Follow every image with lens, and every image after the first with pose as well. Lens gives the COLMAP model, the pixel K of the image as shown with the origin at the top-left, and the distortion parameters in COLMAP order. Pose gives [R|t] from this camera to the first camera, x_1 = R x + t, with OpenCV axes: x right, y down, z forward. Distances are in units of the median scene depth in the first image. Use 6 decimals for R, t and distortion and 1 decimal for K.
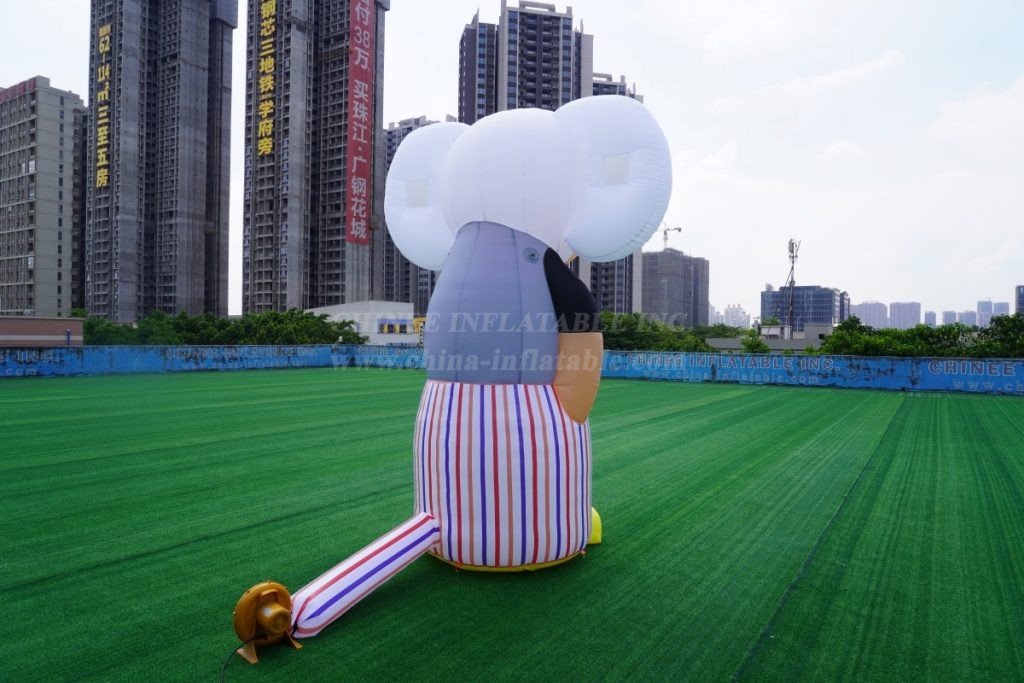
lens RADIAL K [[692.6, 0, 512.0], [0, 692.6, 341.5], [0, 0, 1]] dist [-0.030201, 0.005914]
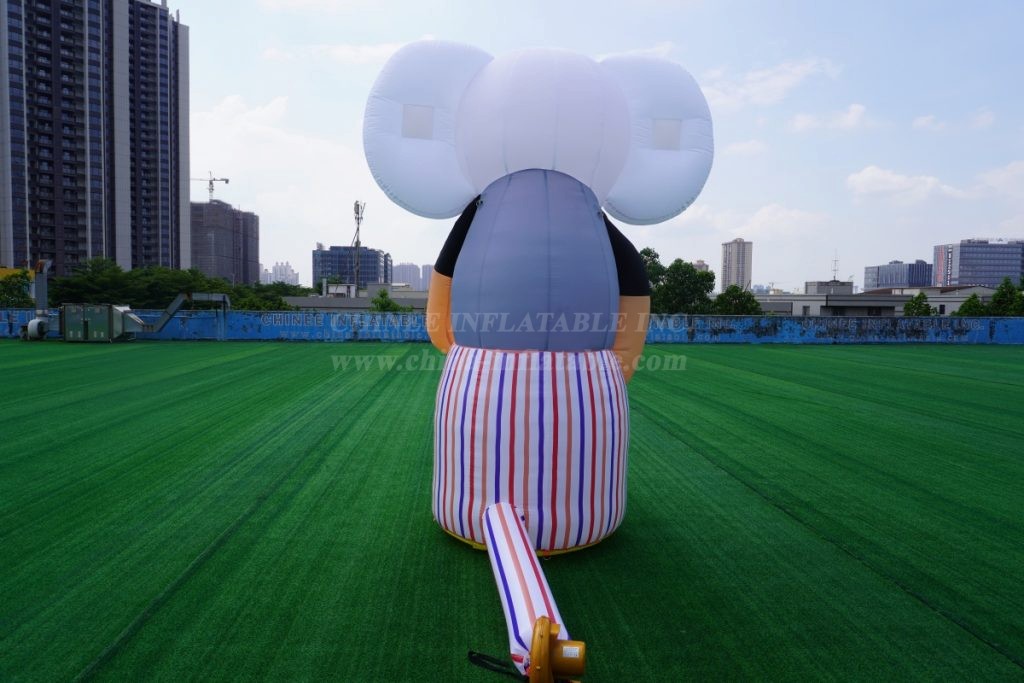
lens RADIAL K [[692.6, 0, 512.0], [0, 692.6, 341.5], [0, 0, 1]] dist [-0.030201, 0.005914]
pose [[0.793134, -0.038191, 0.607848, -0.140449], [0.001232, 0.998131, 0.061105, -0.001703], [-0.609046, -0.047715, 0.791699, 0.069264]]
